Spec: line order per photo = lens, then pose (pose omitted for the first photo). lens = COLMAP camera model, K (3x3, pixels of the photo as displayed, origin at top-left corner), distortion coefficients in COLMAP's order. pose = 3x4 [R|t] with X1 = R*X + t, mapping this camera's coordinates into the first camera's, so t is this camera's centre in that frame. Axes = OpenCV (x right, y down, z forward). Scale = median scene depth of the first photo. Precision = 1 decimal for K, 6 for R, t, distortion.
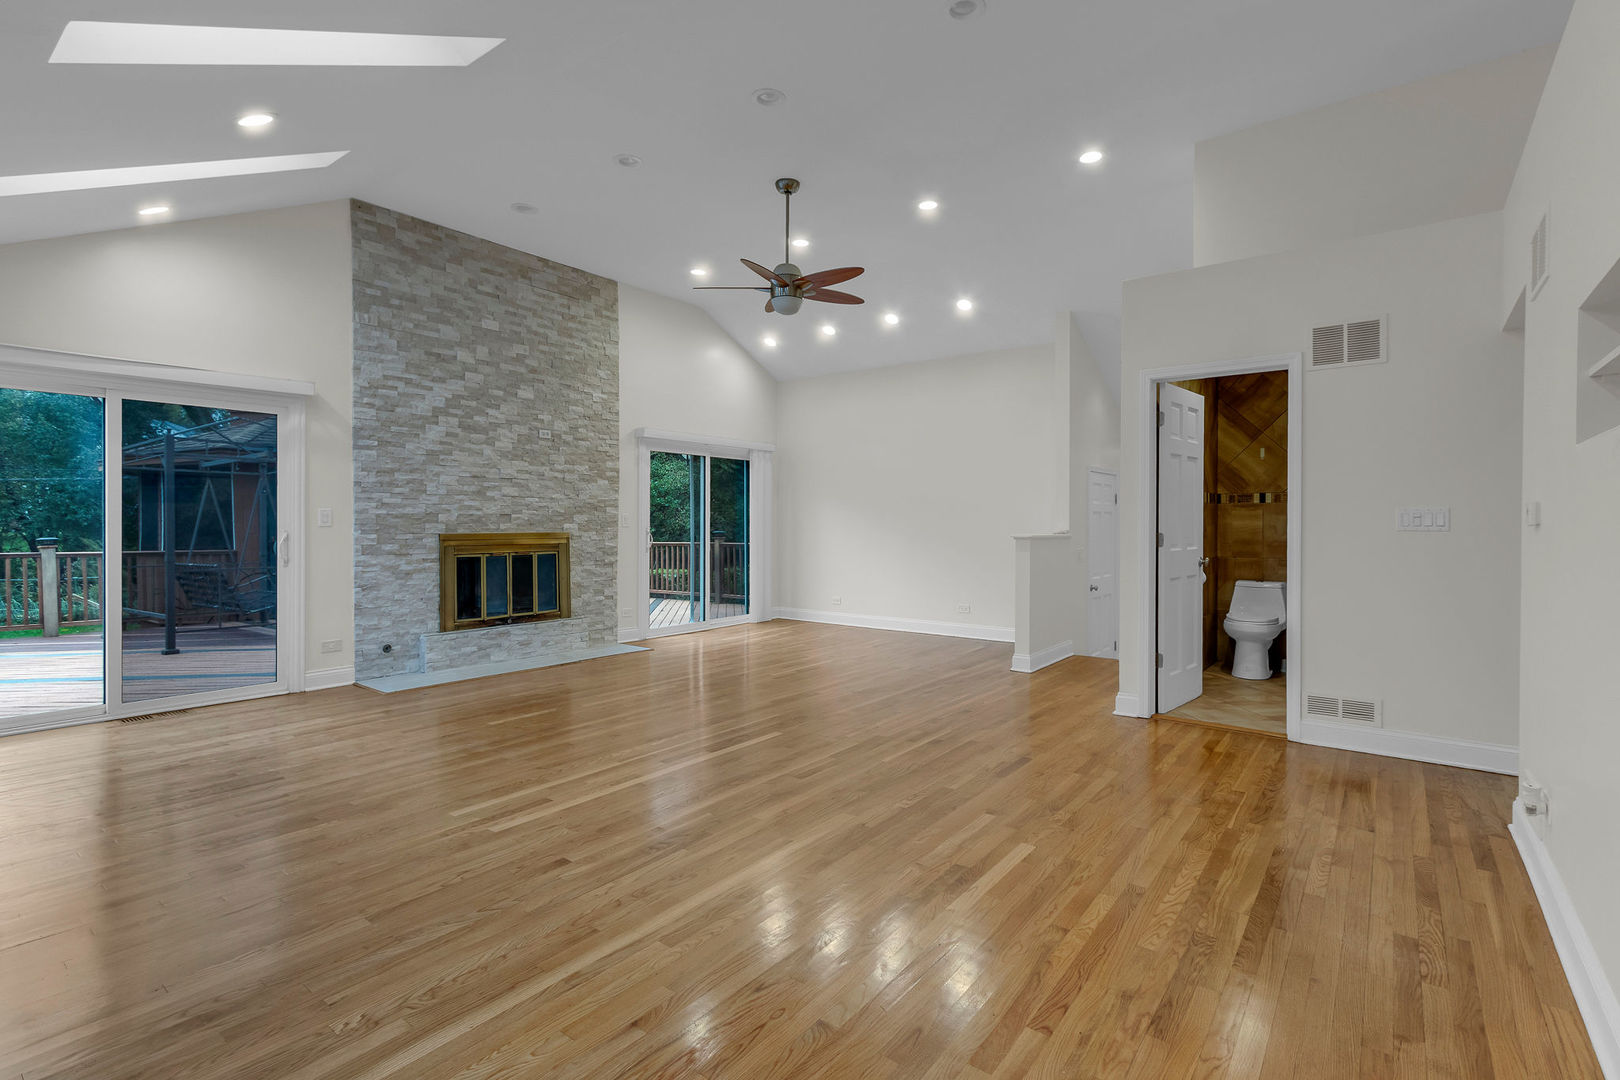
lens RADIAL K [[734.3, 0, 854.4], [0, 734.3, 524.0], [0, 0, 1]] dist [-0.004196, 0.000178]
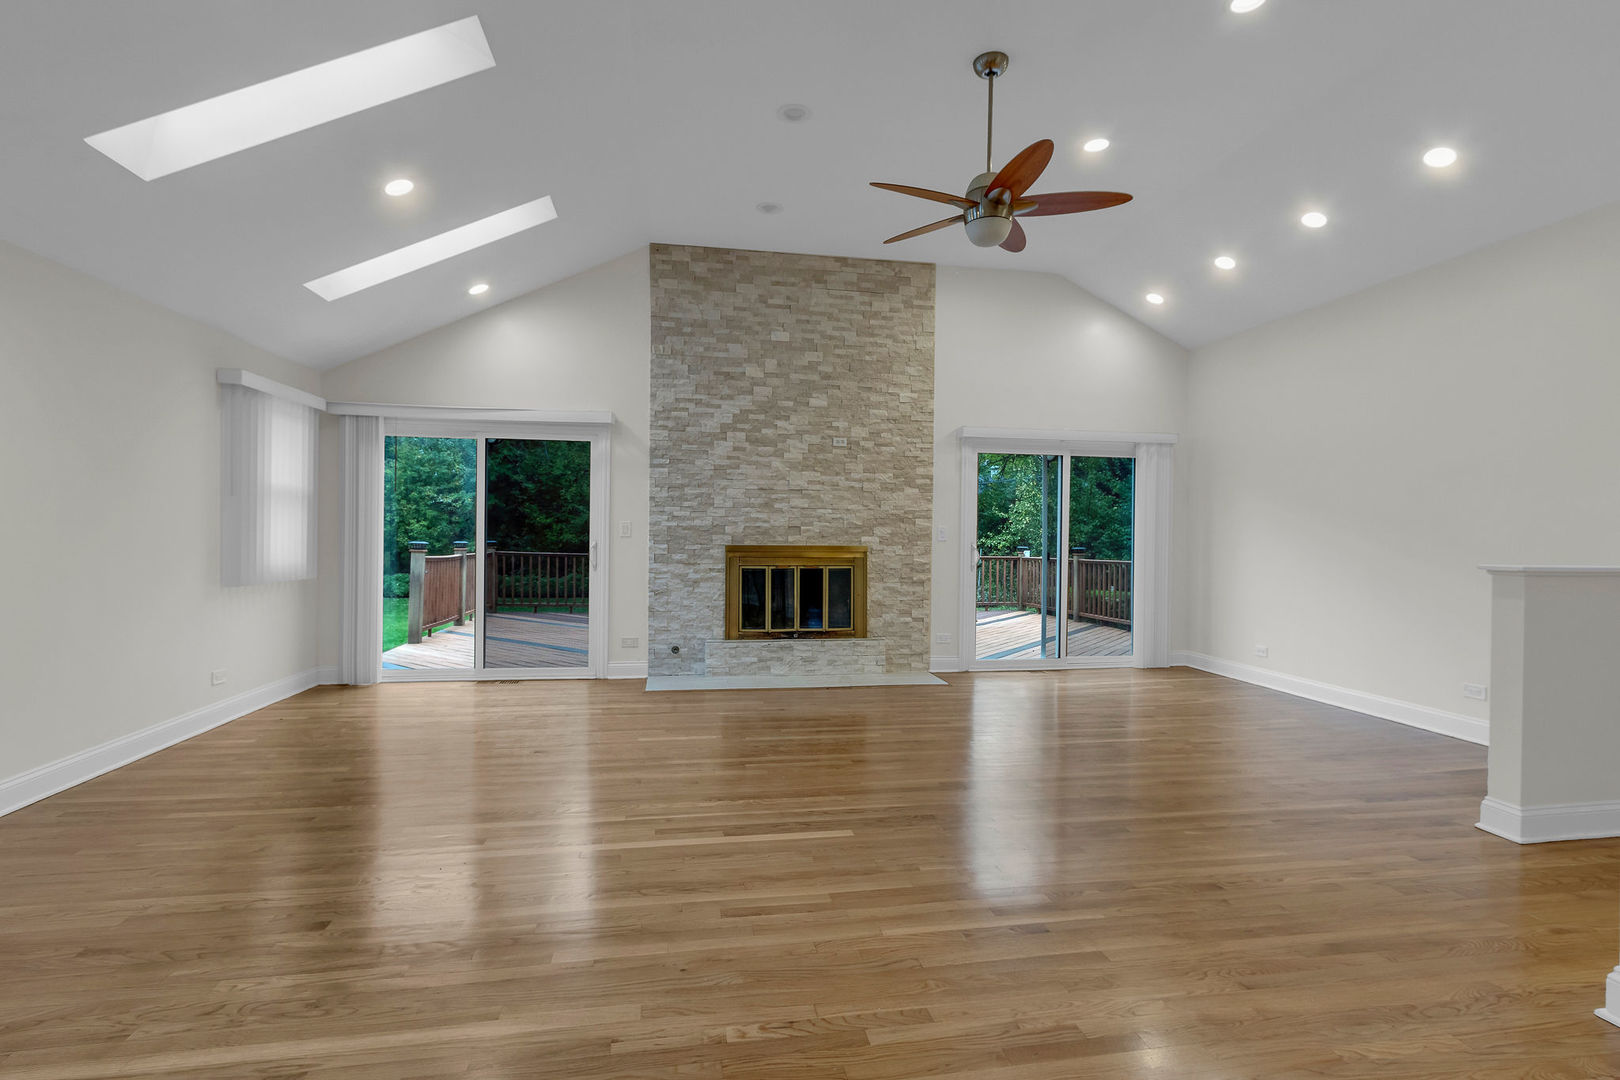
lens RADIAL K [[734.3, 0, 931.4], [0, 734.3, 536.9], [0, 0, 1]] dist [-0.004196, 0.000178]
pose [[0.719939, 0.007429, -0.693998, 0.338078], [-0.009707, 0.999953, 0.000634, -0.001586], [0.693970, 0.006280, 0.719977, 0.415470]]
